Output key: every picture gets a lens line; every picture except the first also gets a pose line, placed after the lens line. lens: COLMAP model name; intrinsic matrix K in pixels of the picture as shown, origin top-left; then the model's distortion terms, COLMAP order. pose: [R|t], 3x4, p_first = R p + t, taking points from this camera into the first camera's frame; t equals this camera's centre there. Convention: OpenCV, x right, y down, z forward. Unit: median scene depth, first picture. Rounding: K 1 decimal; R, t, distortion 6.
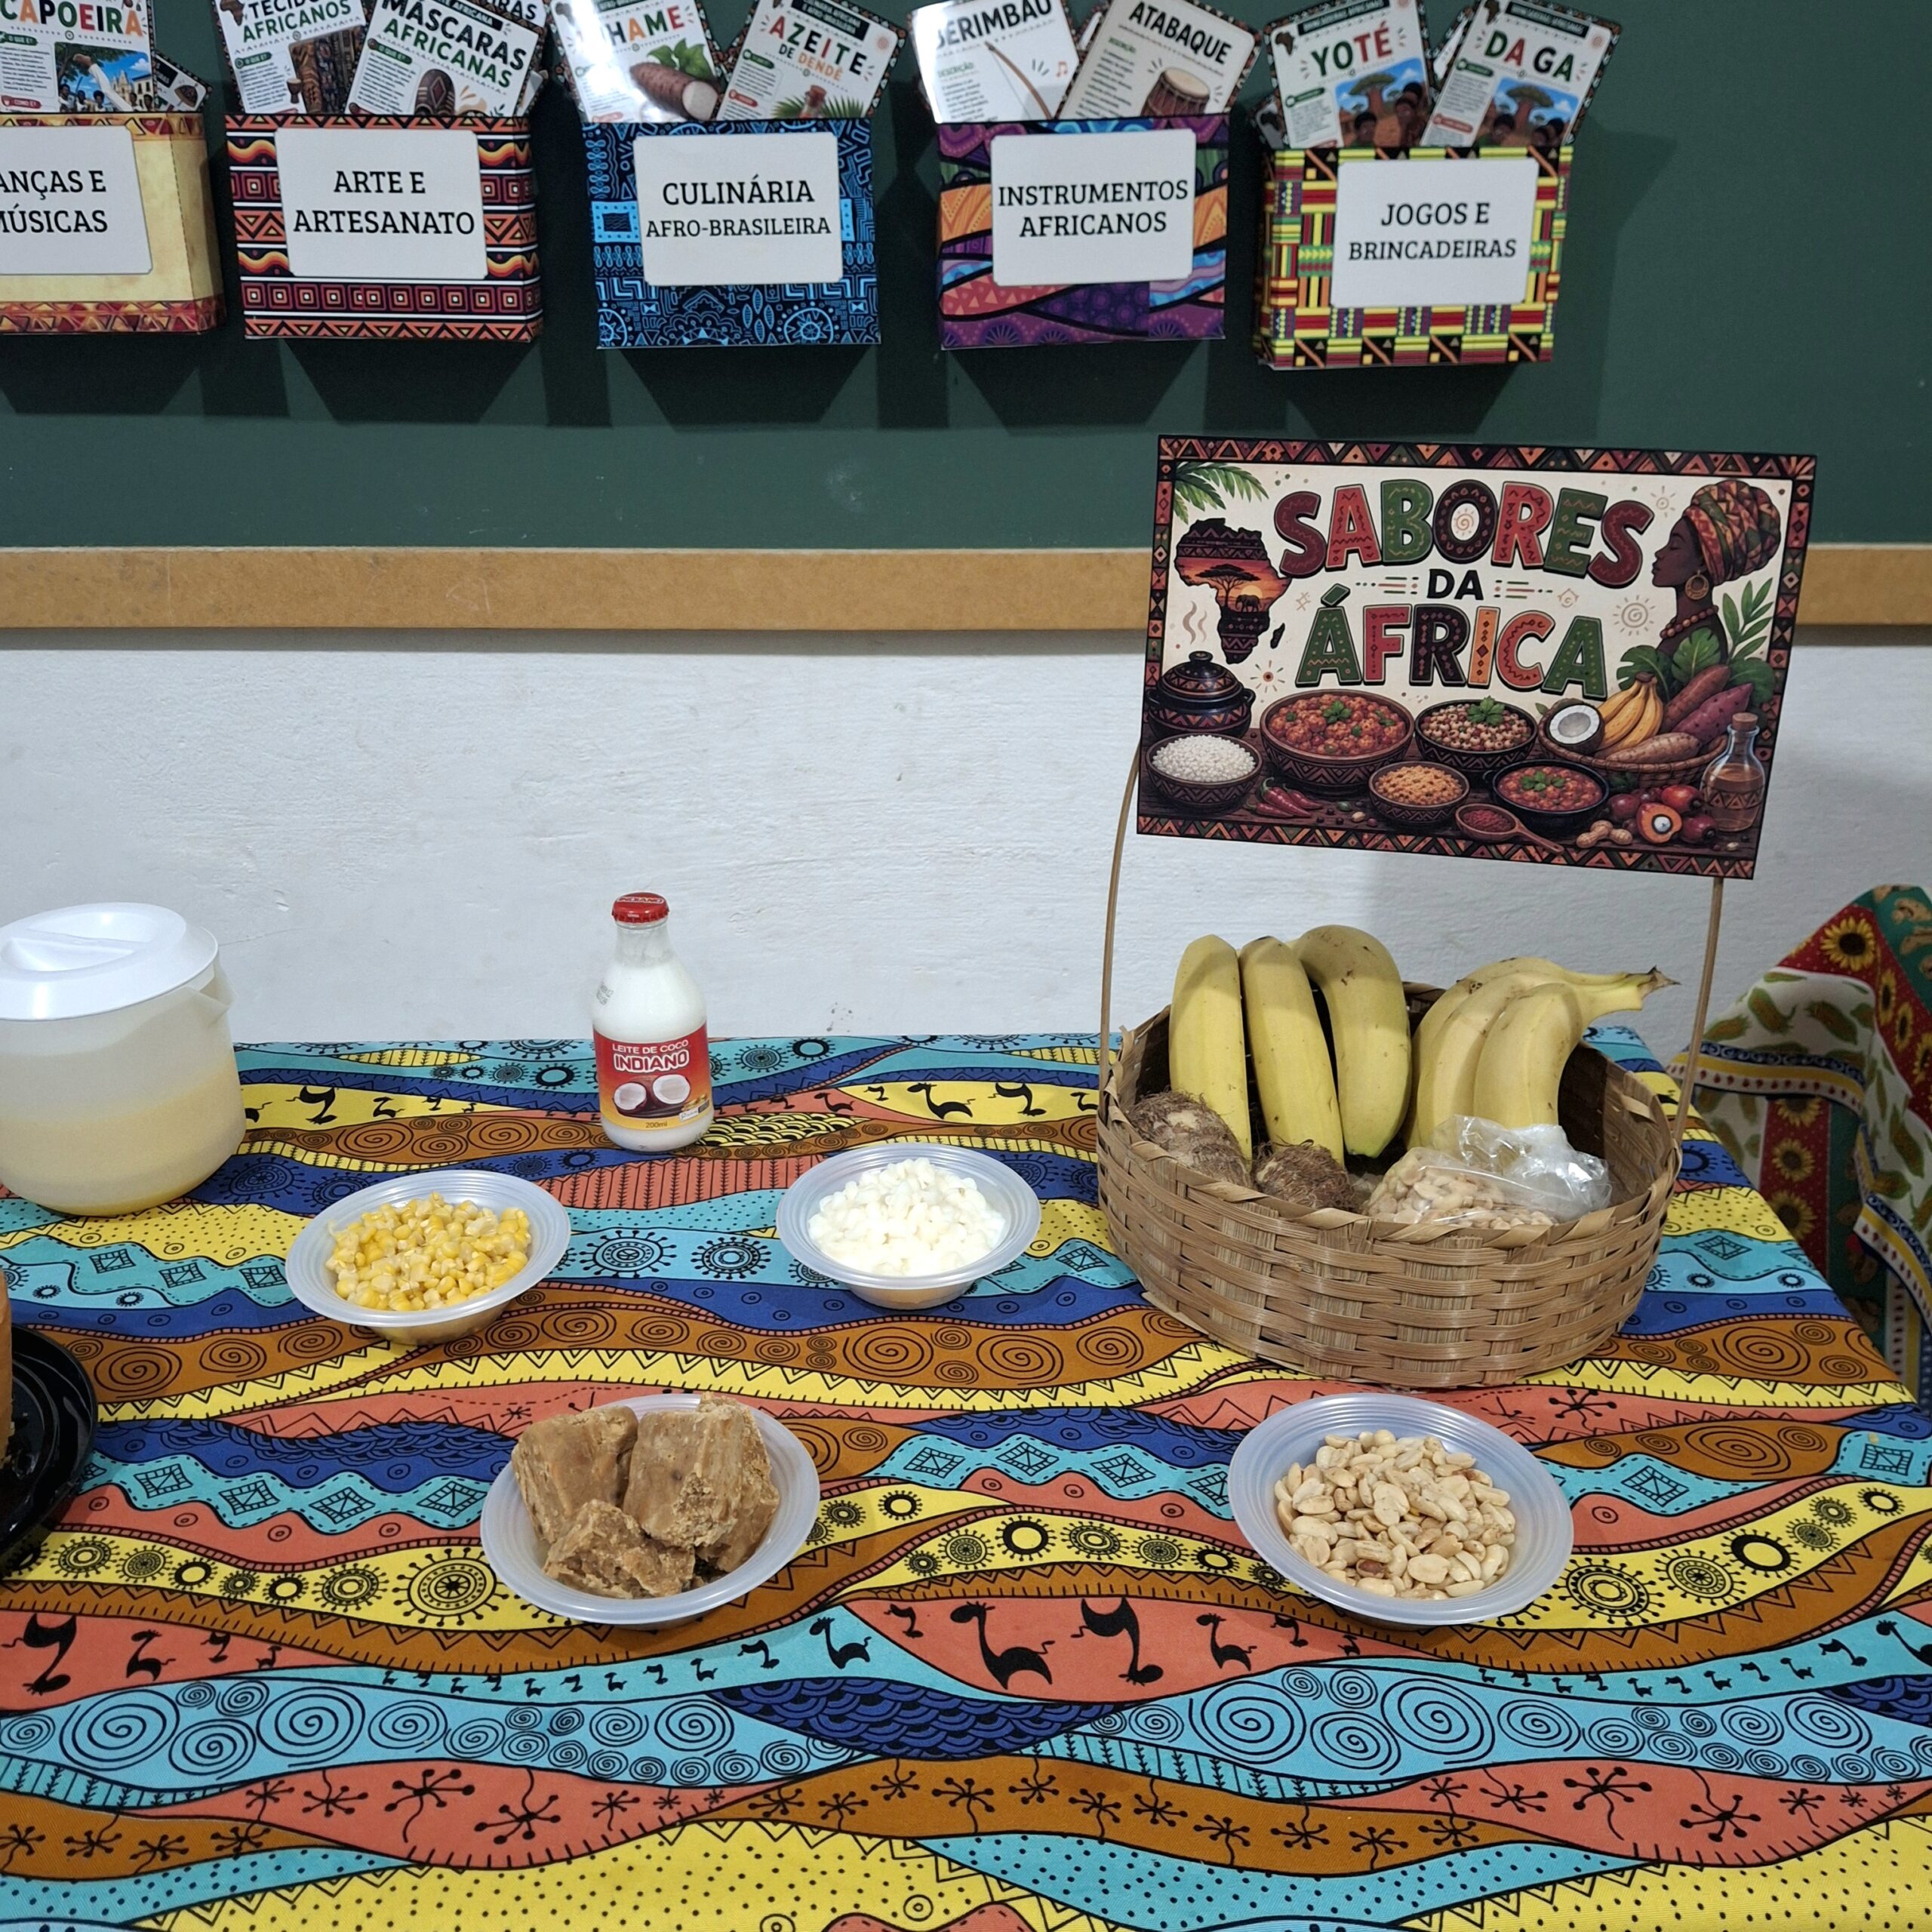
lens RADIAL K [[1877.1, 0, 946.1], [0, 1877.1, 984.6], [0, 0, 1]] dist [0.135606, -0.308721]
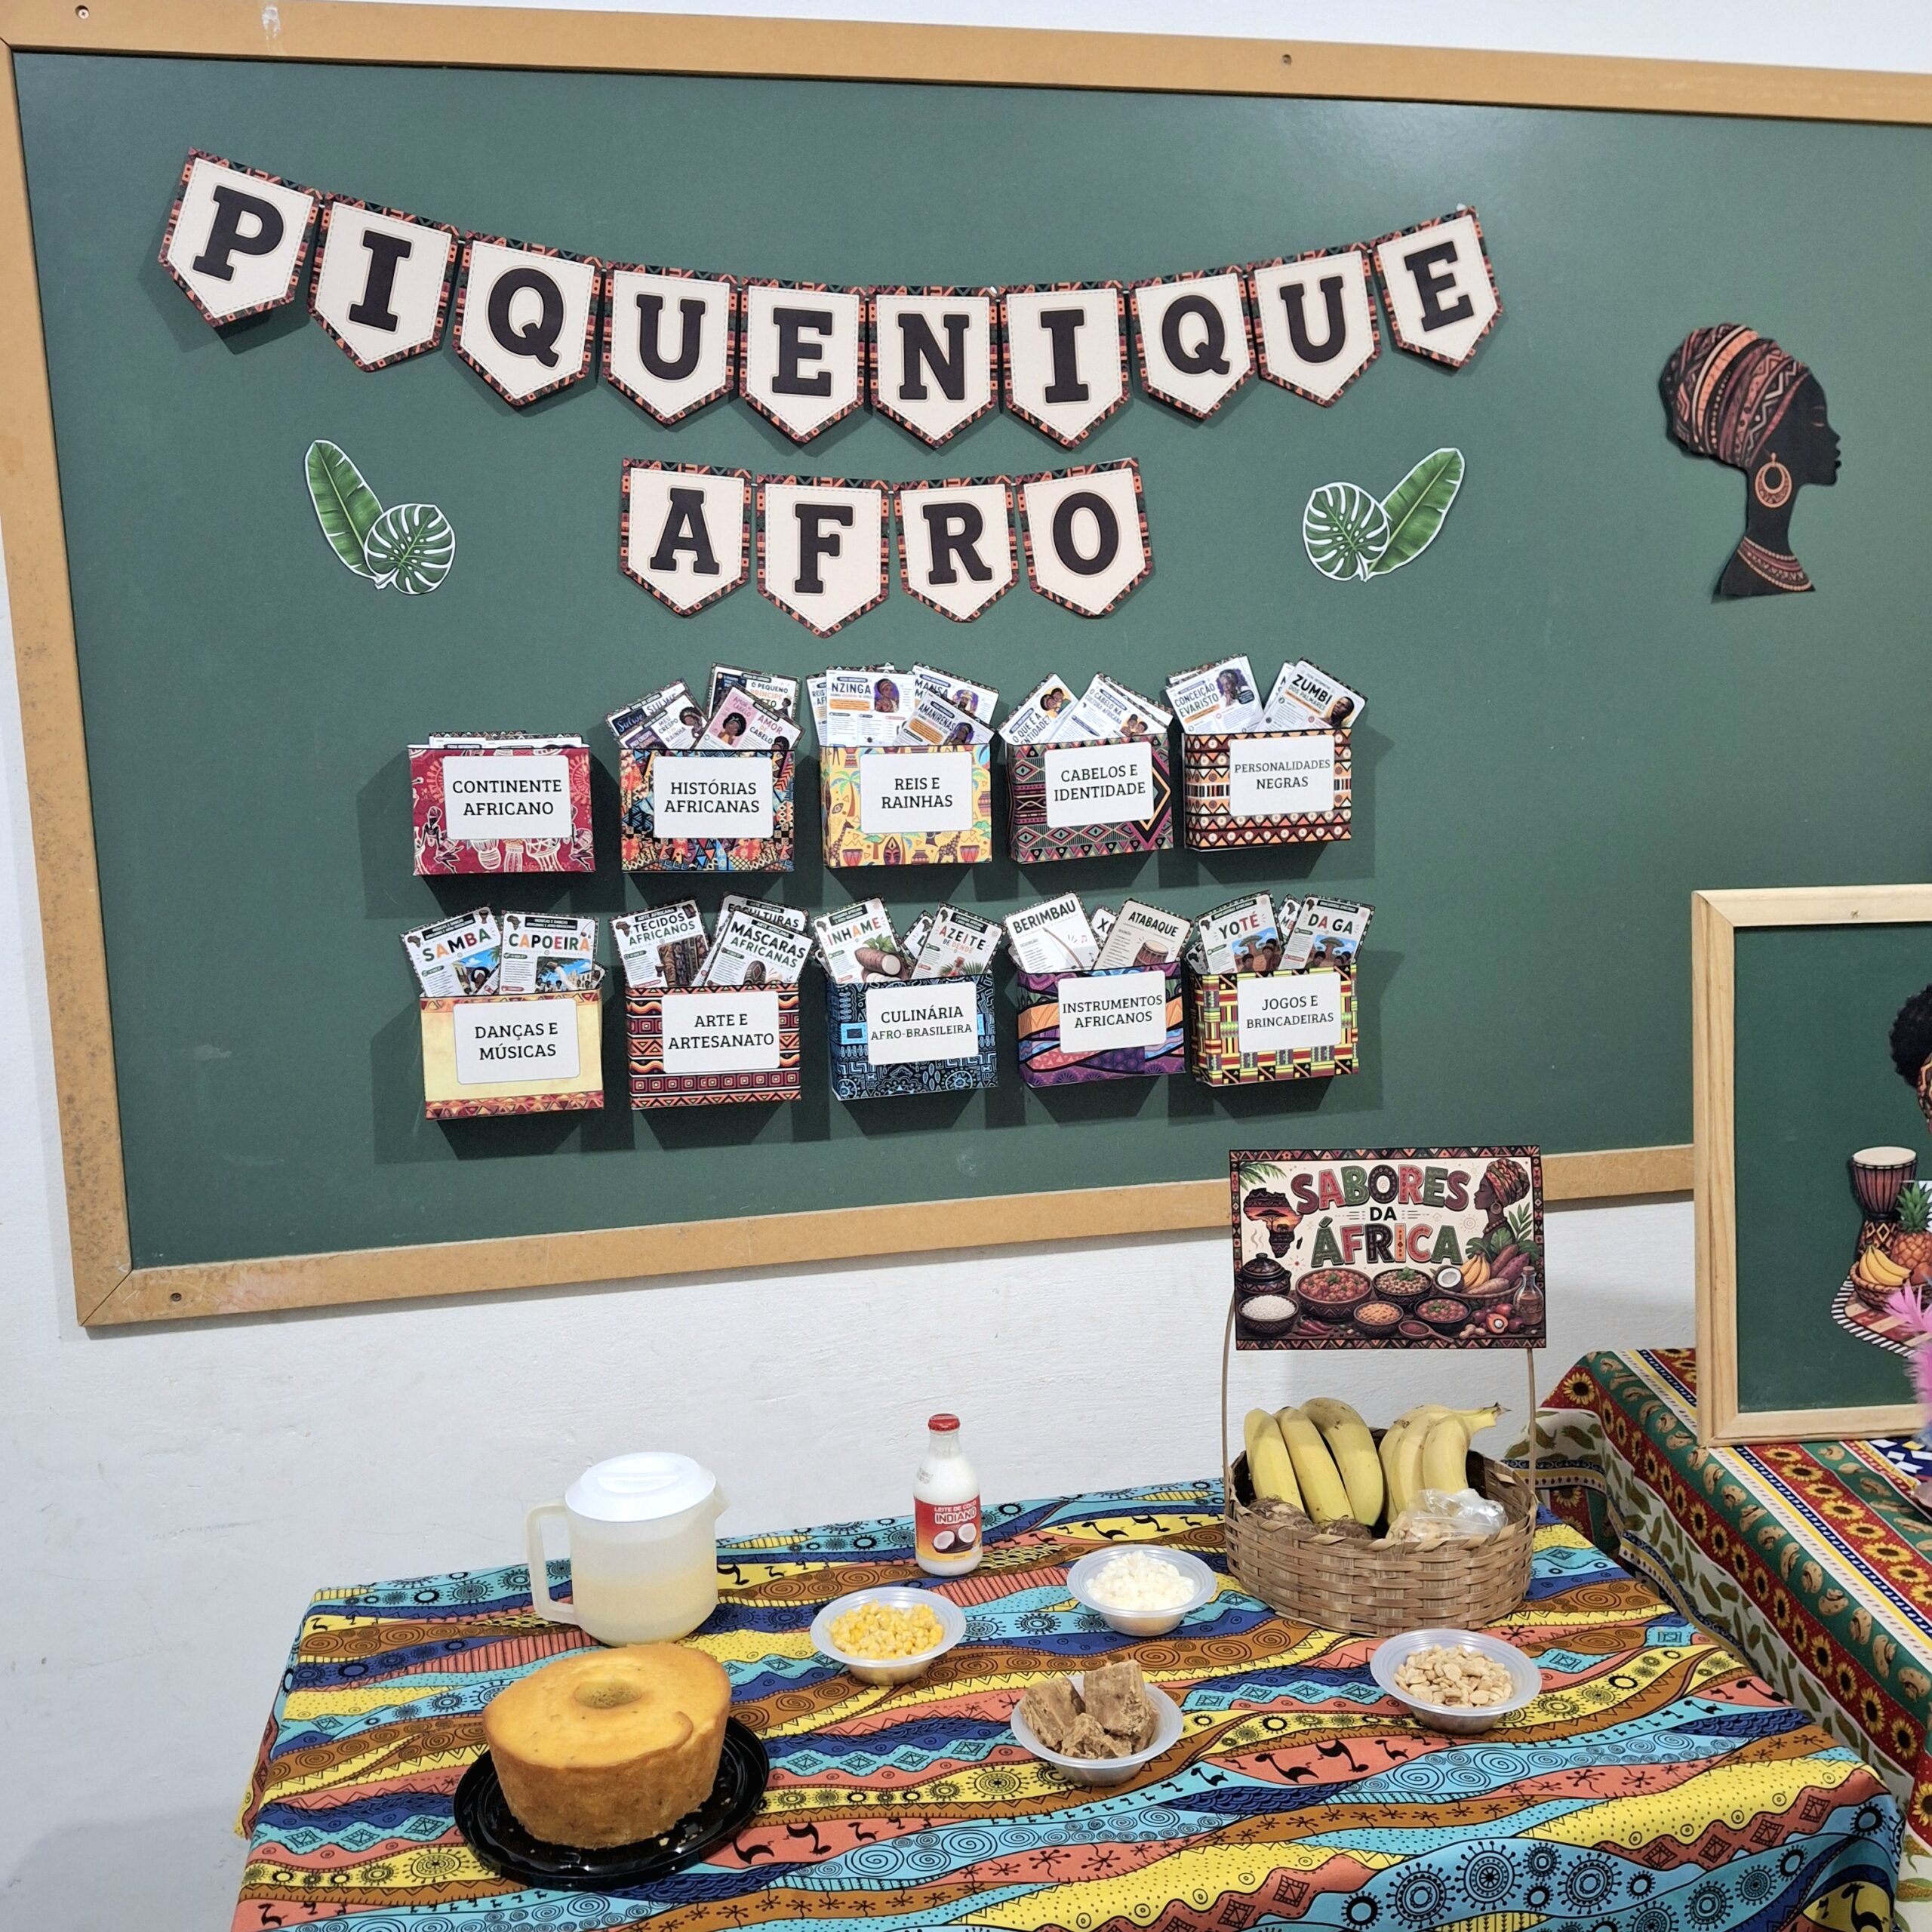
lens RADIAL K [[1842.5, 0, 967.8], [0, 1842.5, 984.3], [0, 0, 1]] dist [0.210867, -0.542089]
pose [[0.980422, -0.053935, 0.189378, -0.396399], [0.107193, 0.952949, -0.283545, 0.056311], [-0.165175, 0.298294, 0.940073, -0.657328]]
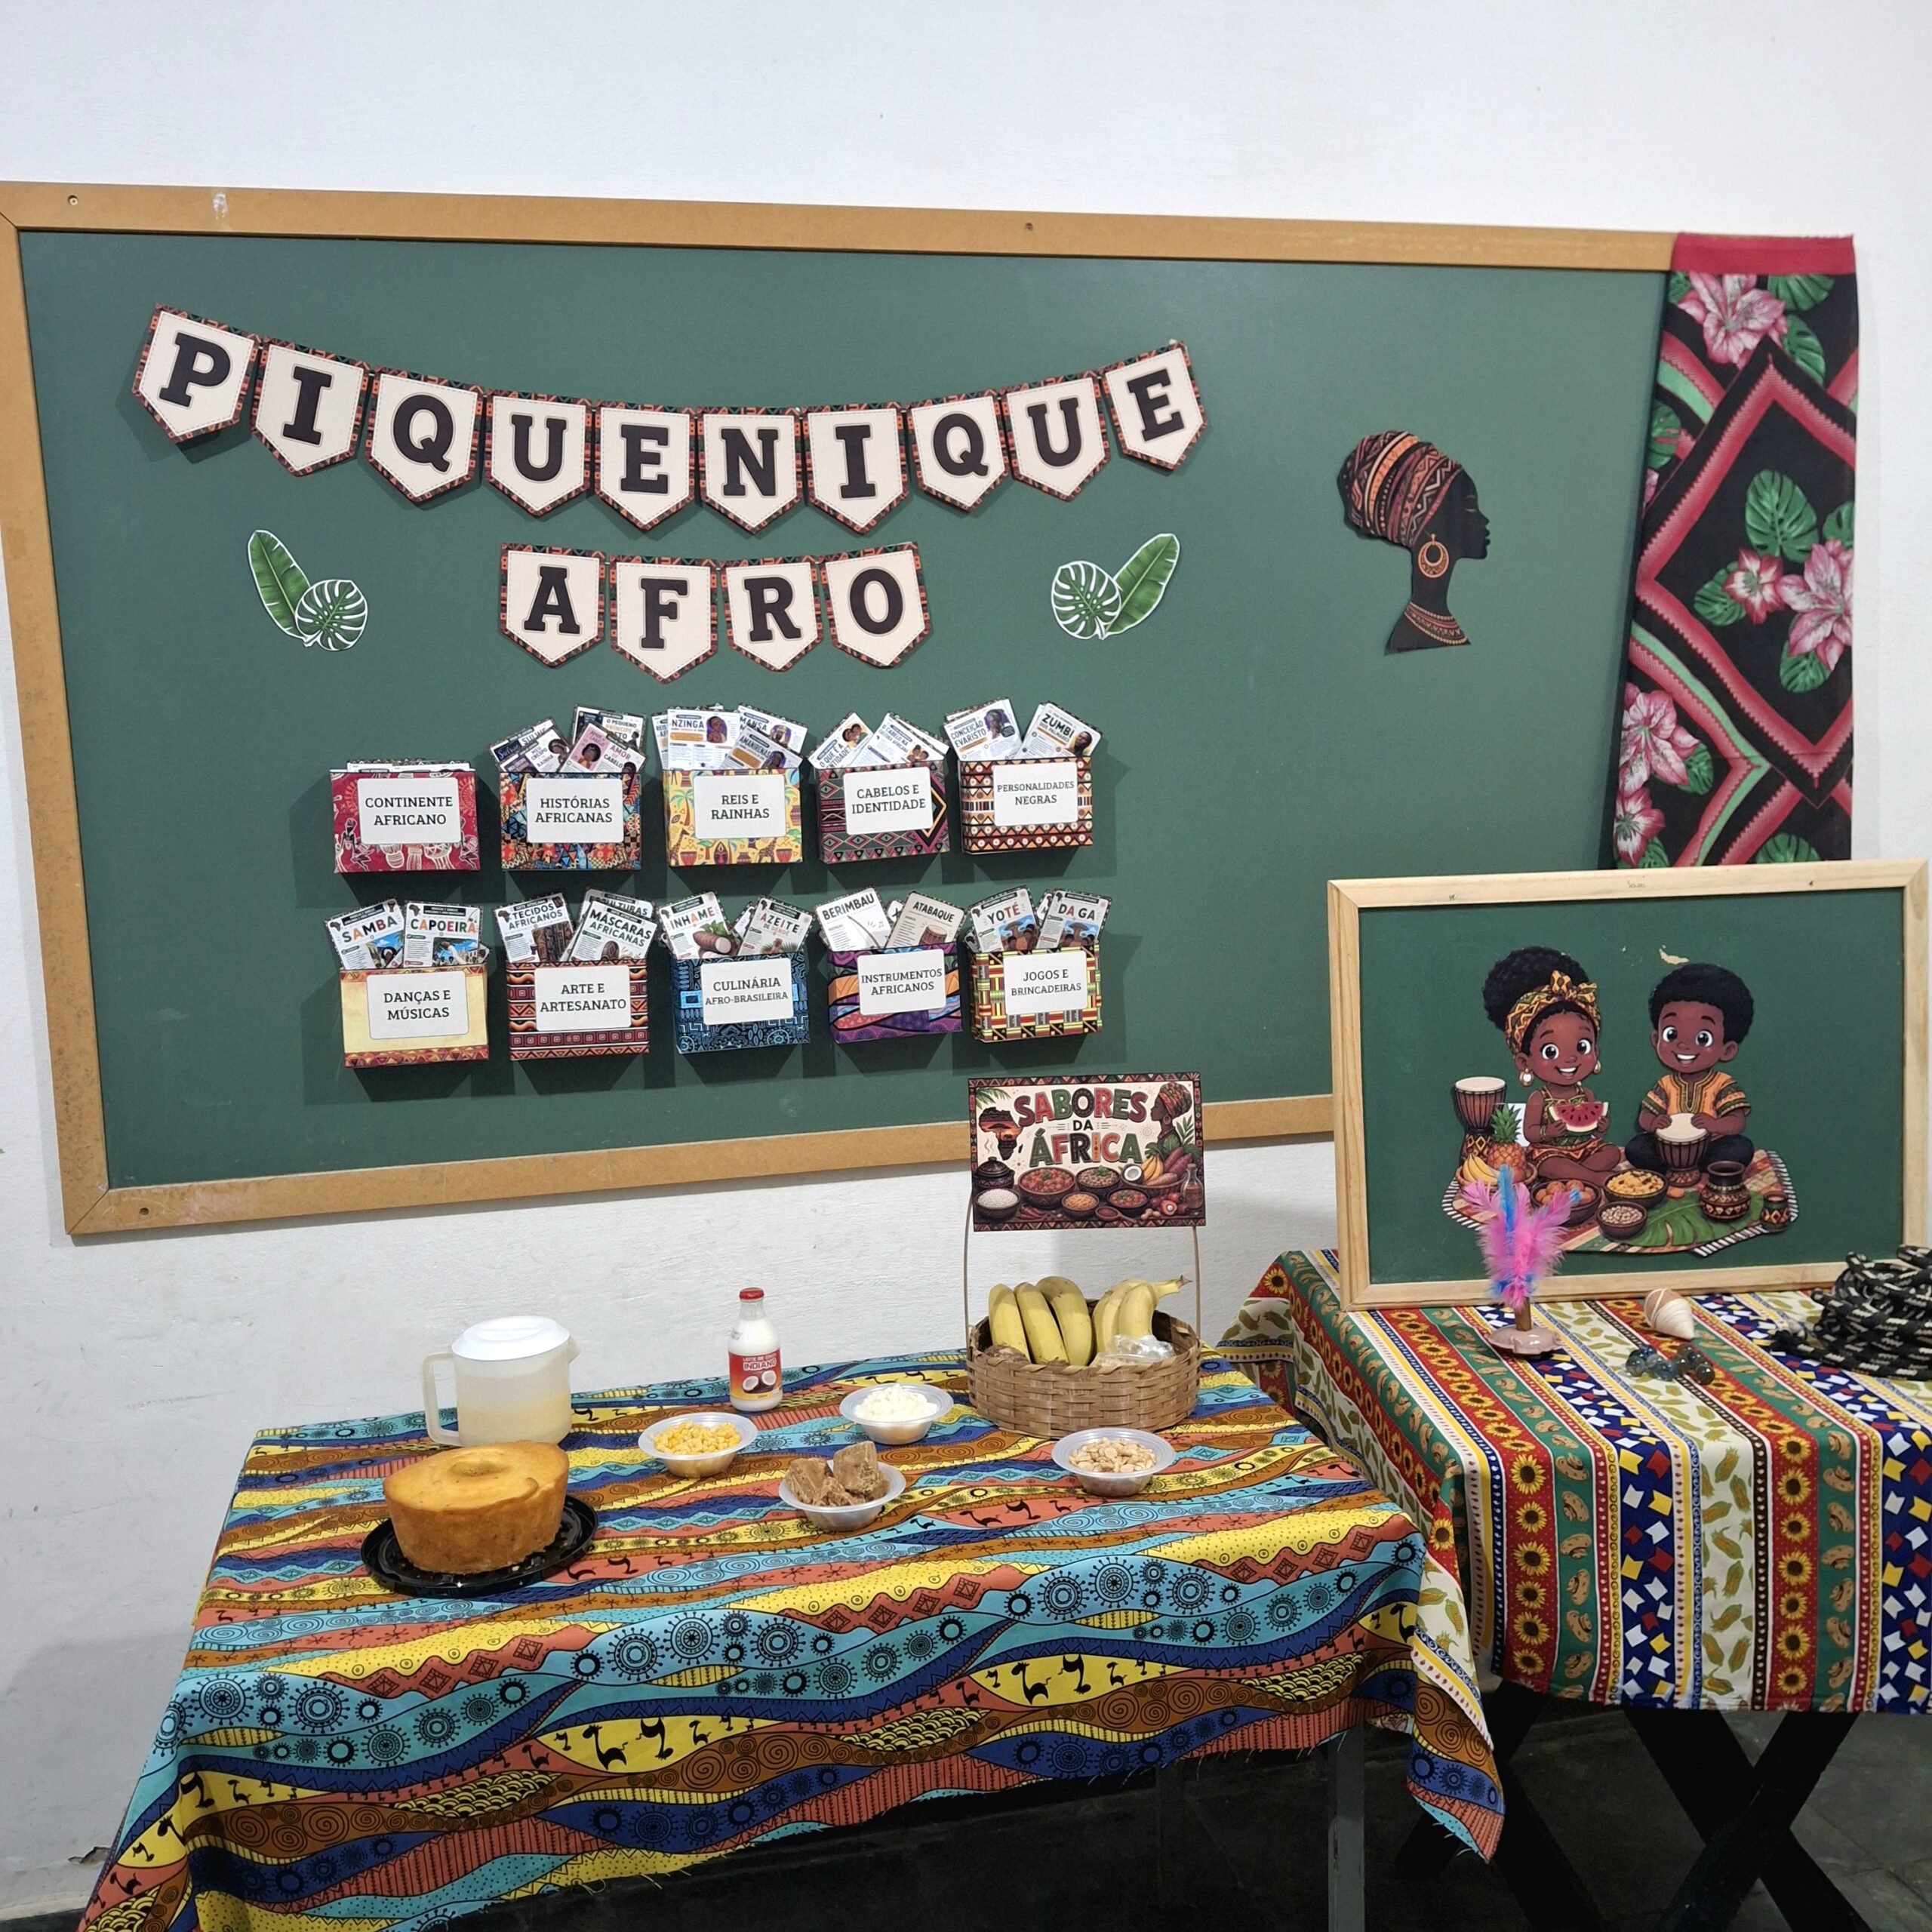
lens RADIAL K [[1832.2, 0, 945.0], [0, 1832.2, 988.0], [0, 0, 1]] dist [0.223655, -0.612914]
pose [[0.976056, -0.056772, 0.209979, -0.337700], [0.118367, 0.948521, -0.293764, 0.255440], [-0.182492, 0.311585, 0.932530, -1.071167]]
